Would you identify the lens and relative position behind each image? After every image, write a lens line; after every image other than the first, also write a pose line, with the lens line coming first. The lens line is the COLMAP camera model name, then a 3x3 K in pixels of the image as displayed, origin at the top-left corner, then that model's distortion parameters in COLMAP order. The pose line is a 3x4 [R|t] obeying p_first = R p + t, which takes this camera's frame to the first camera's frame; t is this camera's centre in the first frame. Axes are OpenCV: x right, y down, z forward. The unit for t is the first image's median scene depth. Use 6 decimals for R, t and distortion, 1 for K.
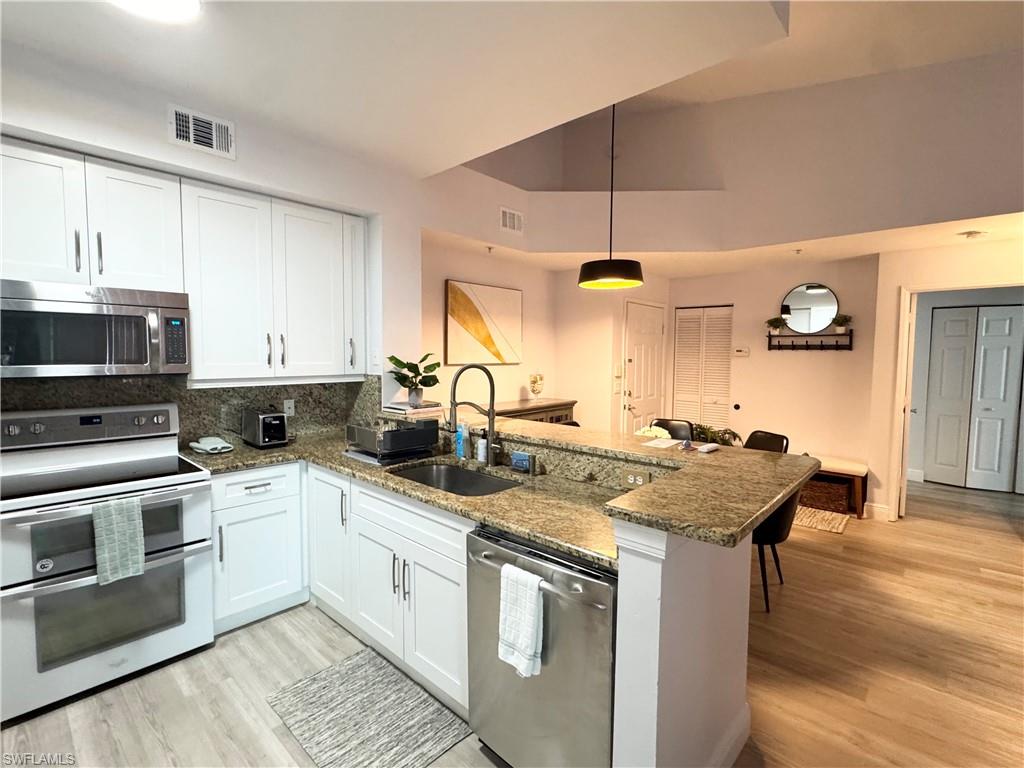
lens RADIAL K [[477.6, 0, 513.0], [0, 477.6, 381.9], [0, 0, 1]] dist [-0.002084, -0.000591]
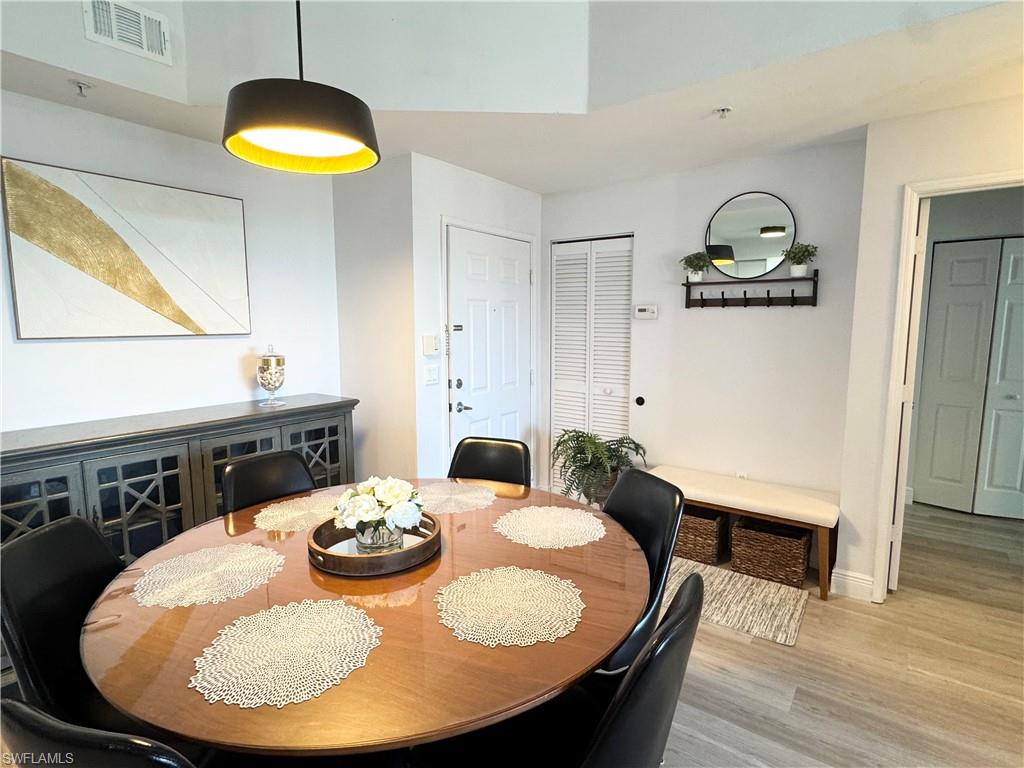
lens RADIAL K [[528.8, 0, 509.7], [0, 528.8, 381.8], [0, 0, 1]] dist [-0.003427, 0.000620]
pose [[0.995284, -0.019574, 0.095010, 0.262998], [0.014542, 0.998469, 0.053371, -0.012992], [-0.095909, -0.051737, 0.994045, 0.373427]]
